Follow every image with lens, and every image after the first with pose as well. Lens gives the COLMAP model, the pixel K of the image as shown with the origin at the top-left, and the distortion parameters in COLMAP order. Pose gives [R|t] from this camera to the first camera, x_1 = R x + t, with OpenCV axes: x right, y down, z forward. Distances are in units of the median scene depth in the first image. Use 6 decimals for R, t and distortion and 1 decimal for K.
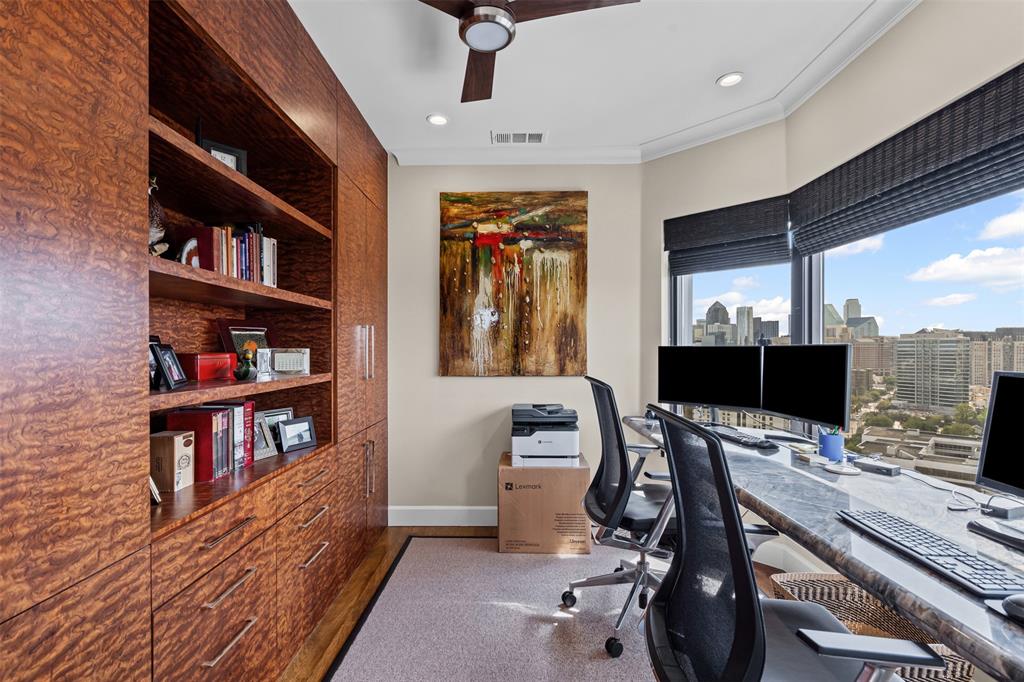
lens RADIAL K [[473.7, 0, 506.4], [0, 473.7, 352.4], [0, 0, 1]] dist [-0.001492, 0.001074]
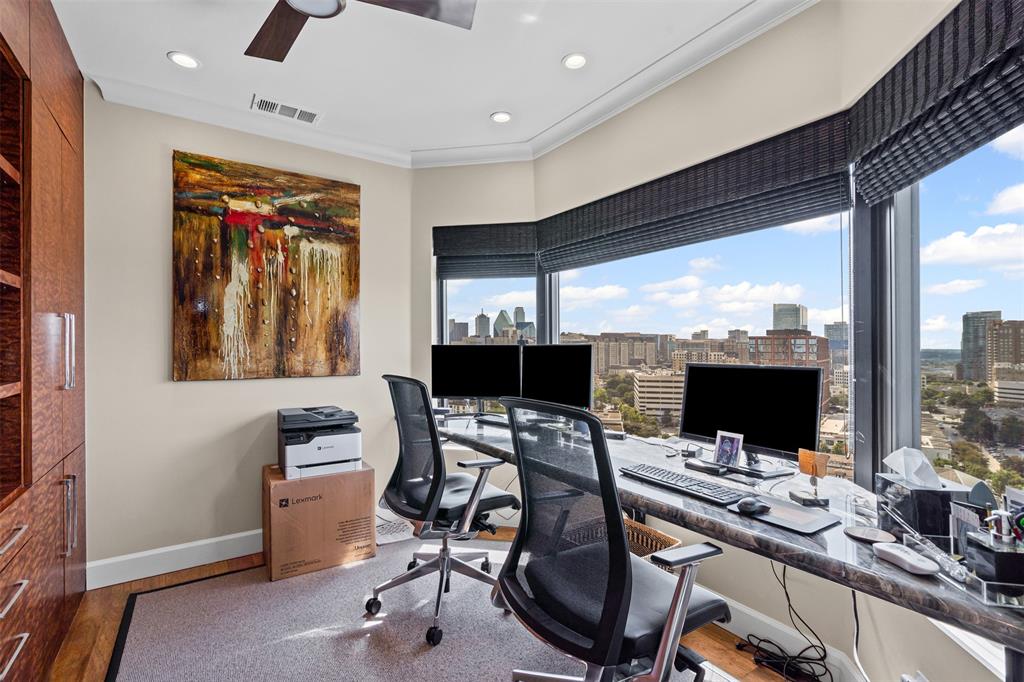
lens RADIAL K [[469.6, 0, 510.4], [0, 469.6, 345.9], [0, 0, 1]] dist [-0.000664, 0.000409]
pose [[0.817254, 0.003923, 0.576264, -0.135185], [0.001674, 0.999956, -0.009182, -0.000879], [-0.576275, 0.008468, 0.817212, 0.034970]]
